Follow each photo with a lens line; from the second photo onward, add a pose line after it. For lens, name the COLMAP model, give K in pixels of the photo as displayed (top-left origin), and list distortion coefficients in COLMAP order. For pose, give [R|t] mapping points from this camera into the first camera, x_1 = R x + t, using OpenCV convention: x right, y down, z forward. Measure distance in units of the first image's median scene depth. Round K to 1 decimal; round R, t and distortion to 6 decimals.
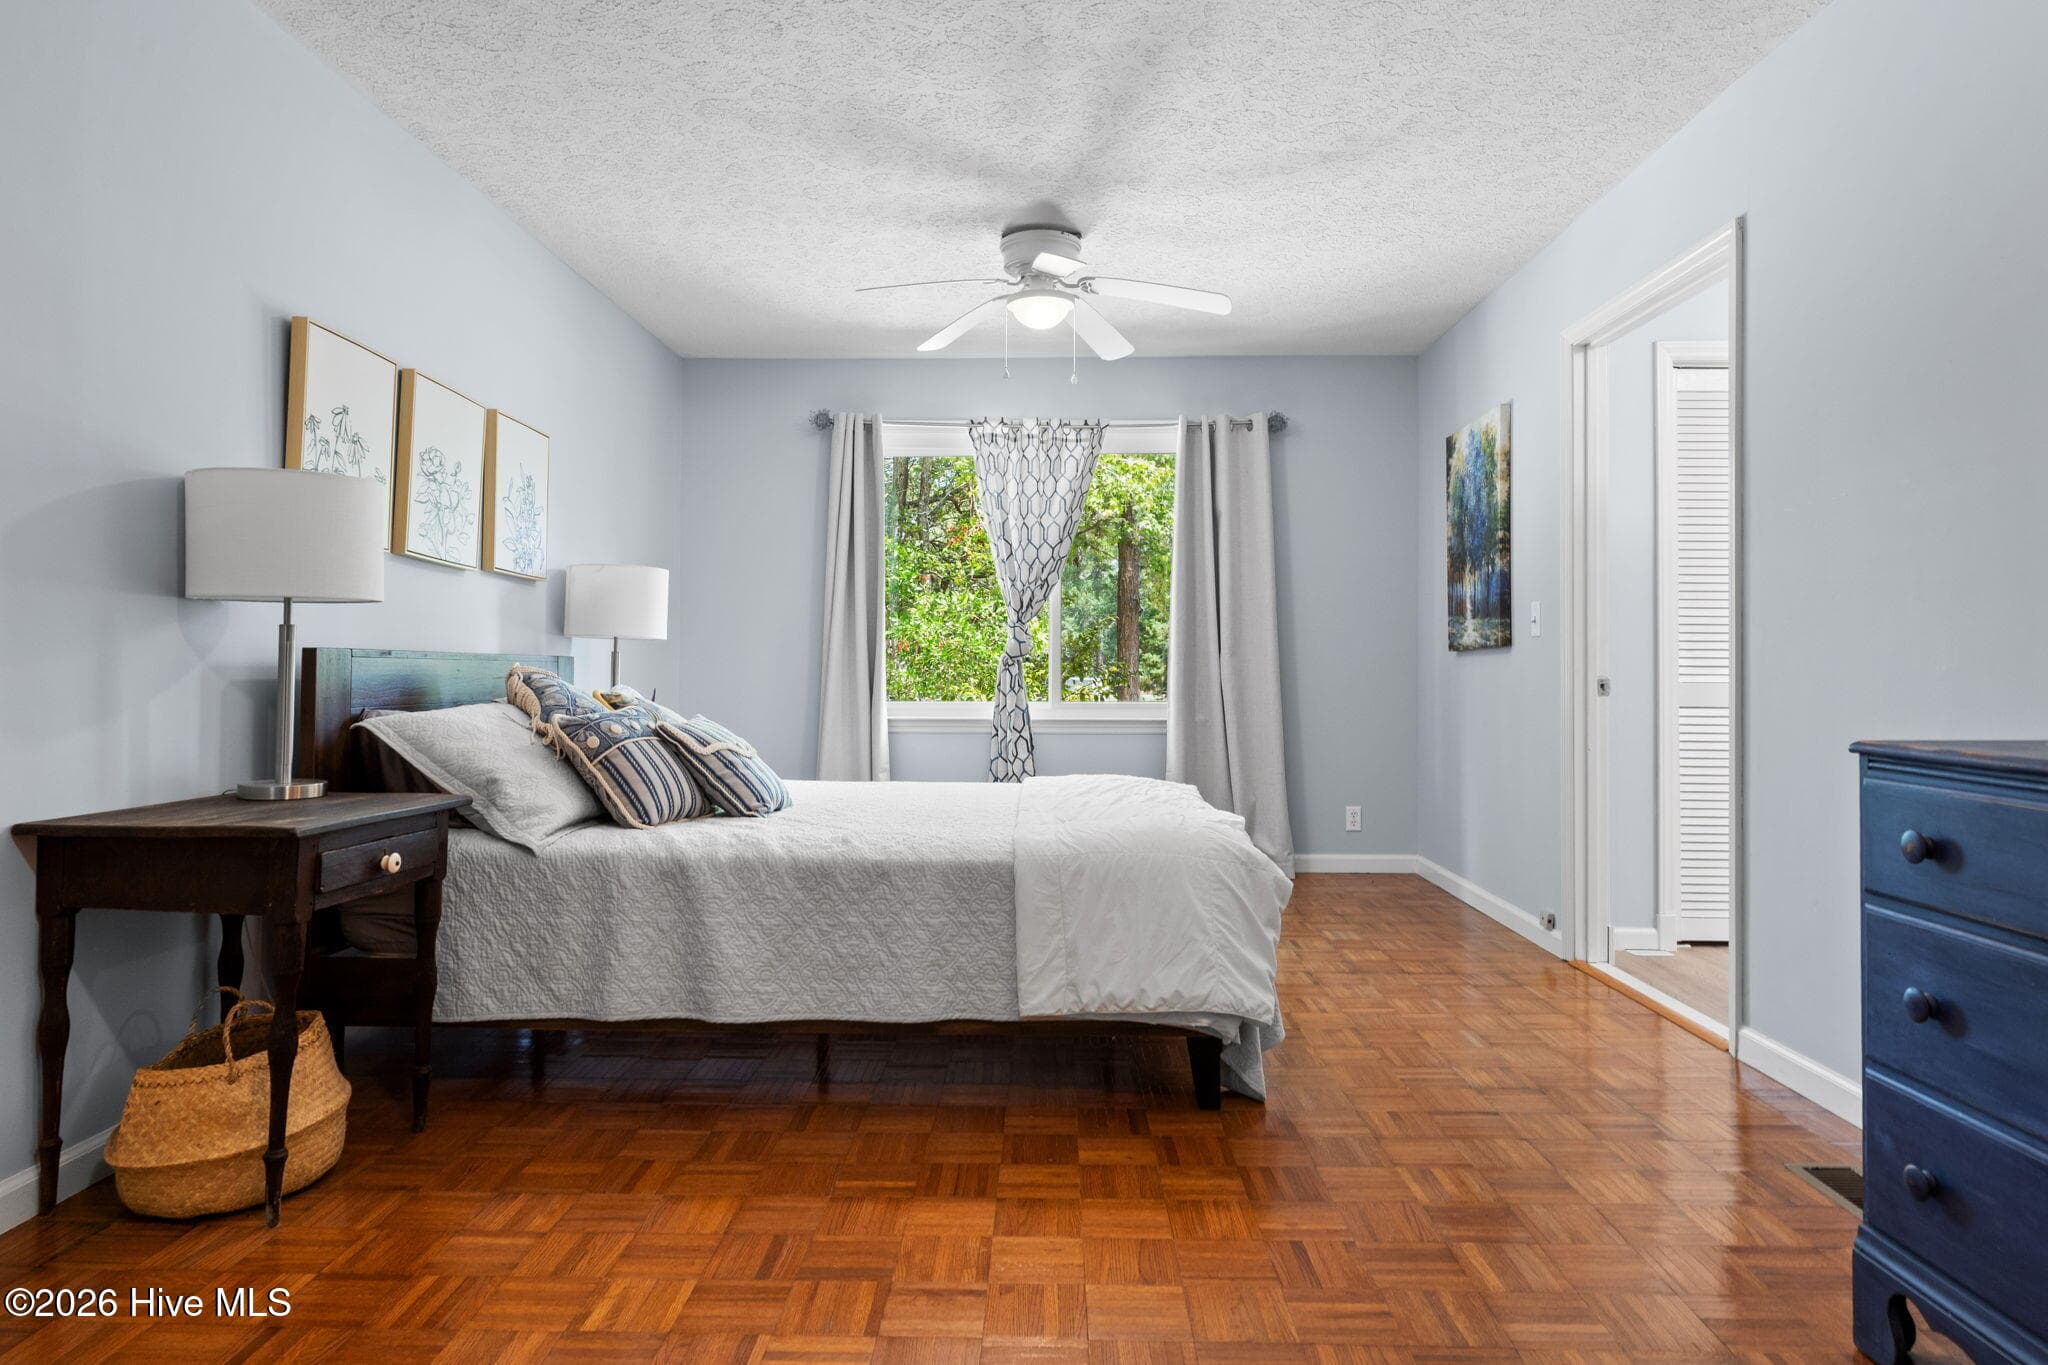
lens RADIAL K [[1217.7, 0, 1022.0], [0, 1217.7, 654.3], [0, 0, 1]] dist [-0.002705, -0.000352]
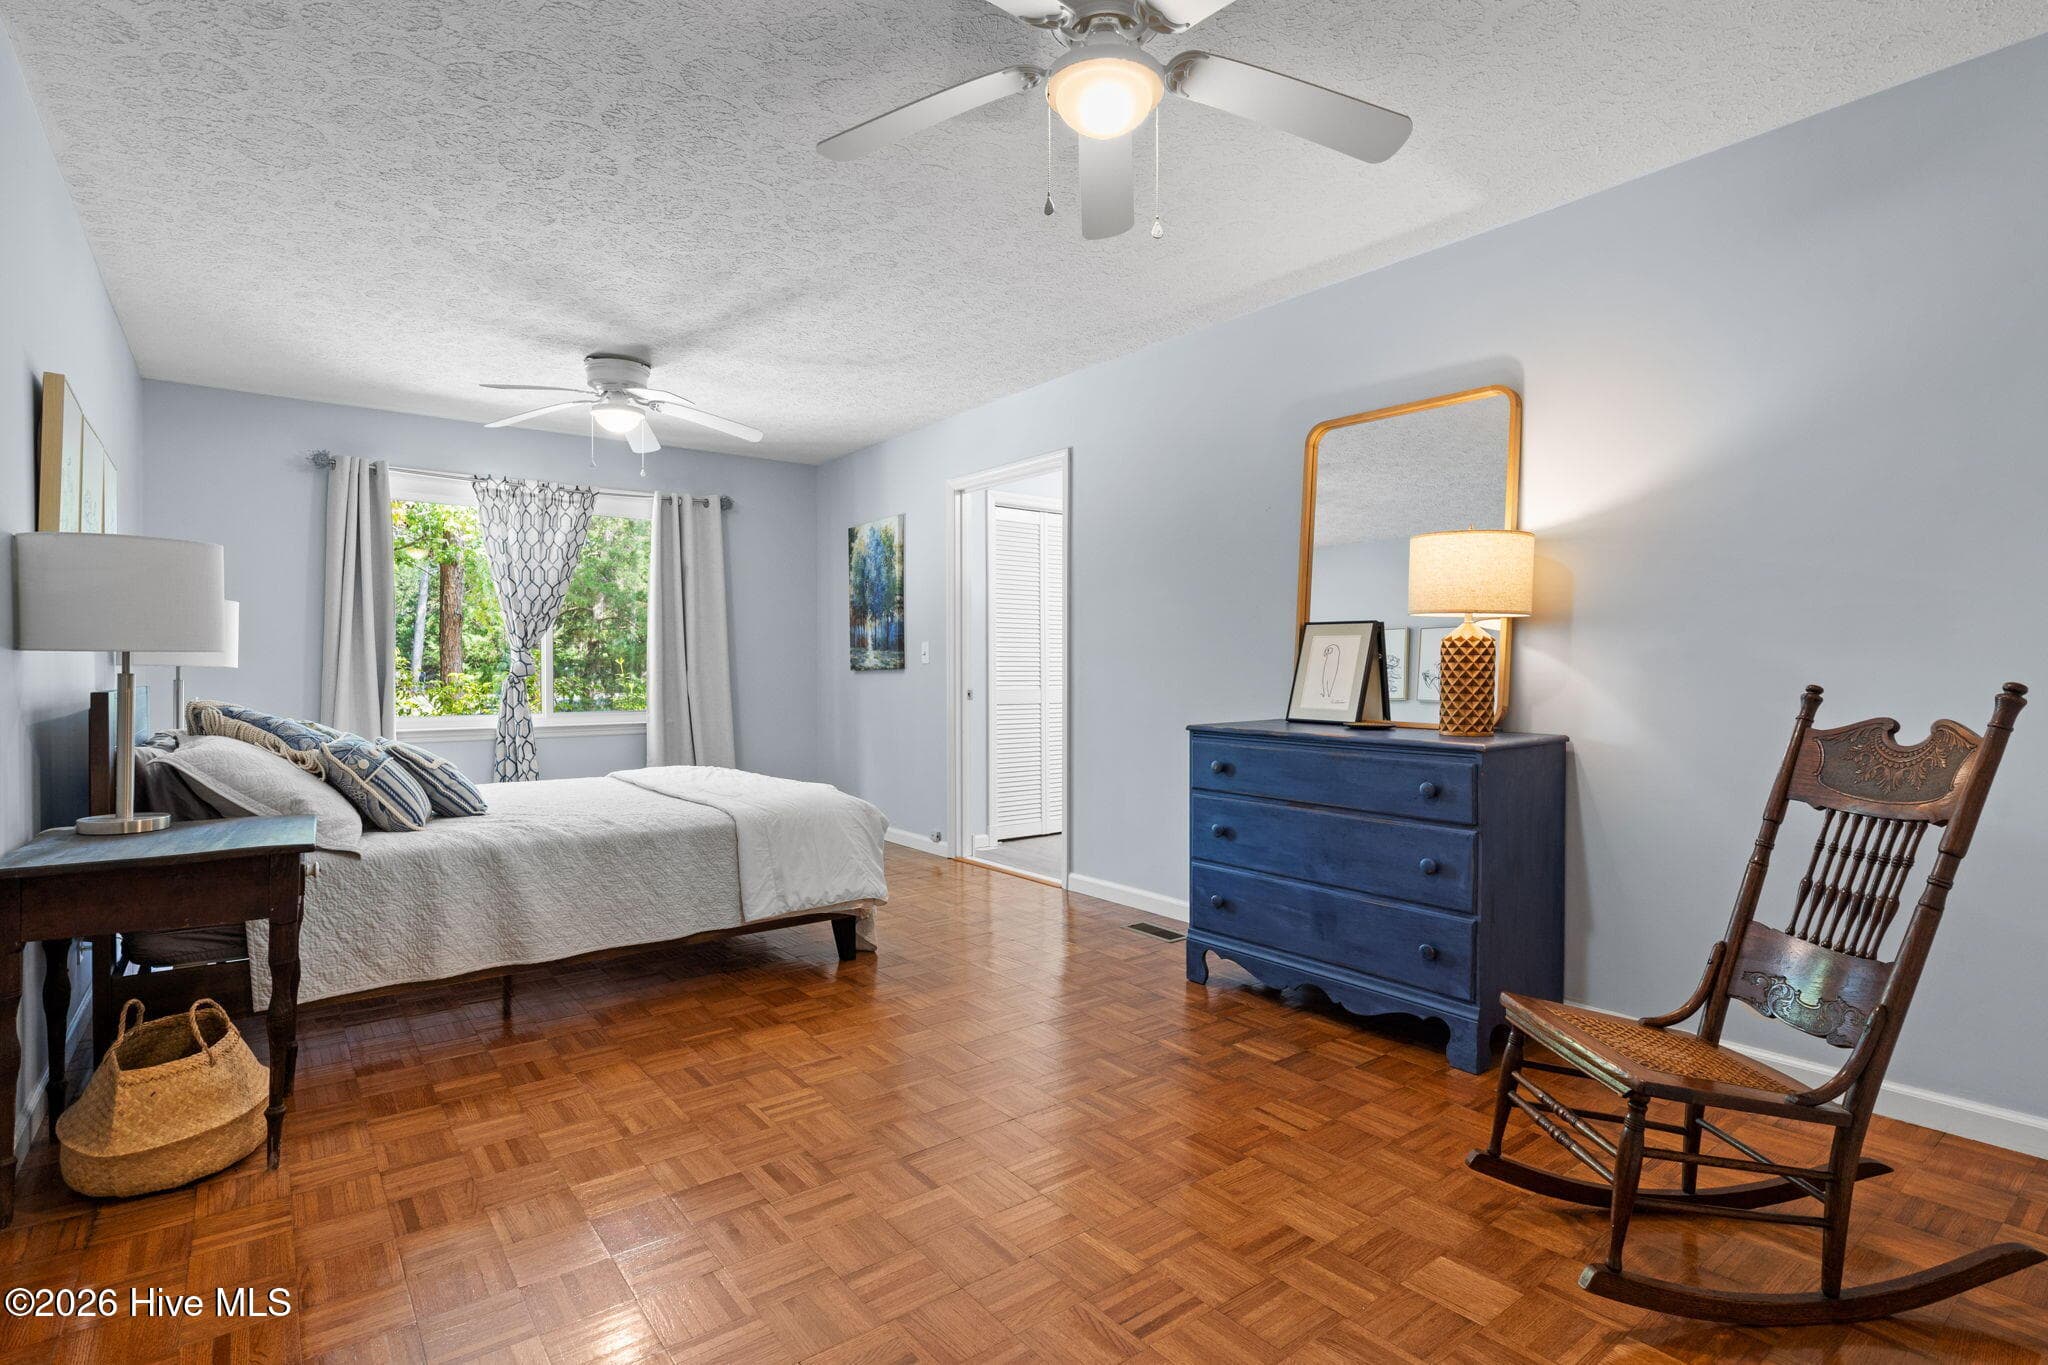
lens RADIAL K [[1011.4, 0, 1024.0], [0, 1011.4, 682.5], [0, 0, 1]] dist [0.000256, 0.000303]
pose [[0.776647, -0.014387, 0.629771, -0.360881], [-0.002806, 0.999650, 0.026298, -0.028117], [-0.629929, -0.022191, 0.776335, -0.144041]]
